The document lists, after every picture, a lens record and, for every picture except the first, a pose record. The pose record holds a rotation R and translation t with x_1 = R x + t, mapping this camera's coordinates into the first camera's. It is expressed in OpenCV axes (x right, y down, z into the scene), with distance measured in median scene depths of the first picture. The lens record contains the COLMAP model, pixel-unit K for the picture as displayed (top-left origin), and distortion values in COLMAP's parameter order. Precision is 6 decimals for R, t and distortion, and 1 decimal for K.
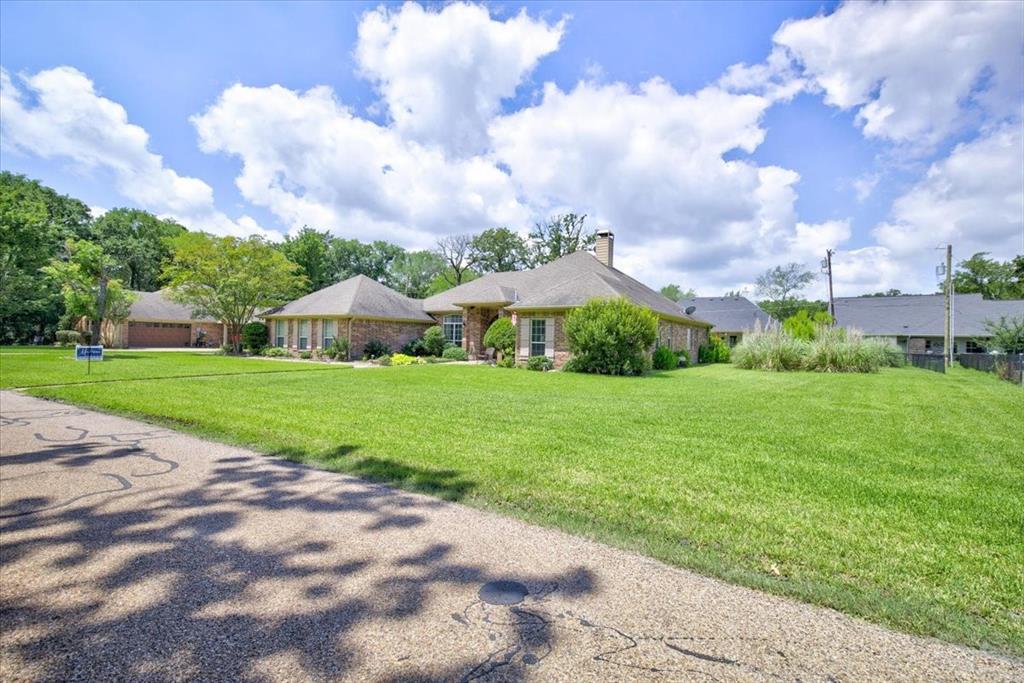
lens RADIAL K [[457.6, 0, 512.0], [0, 457.6, 341.5], [0, 0, 1]] dist [-0.002160, -0.000253]
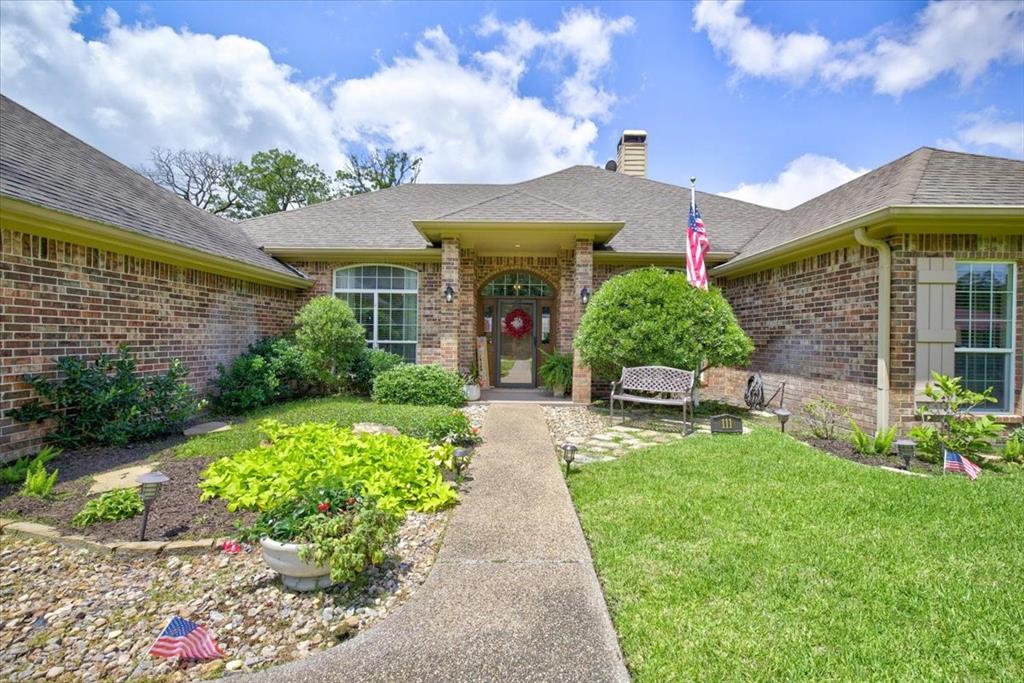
lens RADIAL K [[457.6, 0, 512.0], [0, 457.6, 341.5], [0, 0, 1]] dist [-0.002160, -0.000253]
pose [[0.834152, -0.017371, 0.551261, -0.250526], [0.012057, 0.999839, 0.013263, -0.006311], [-0.551402, -0.004417, 0.834228, 0.721538]]
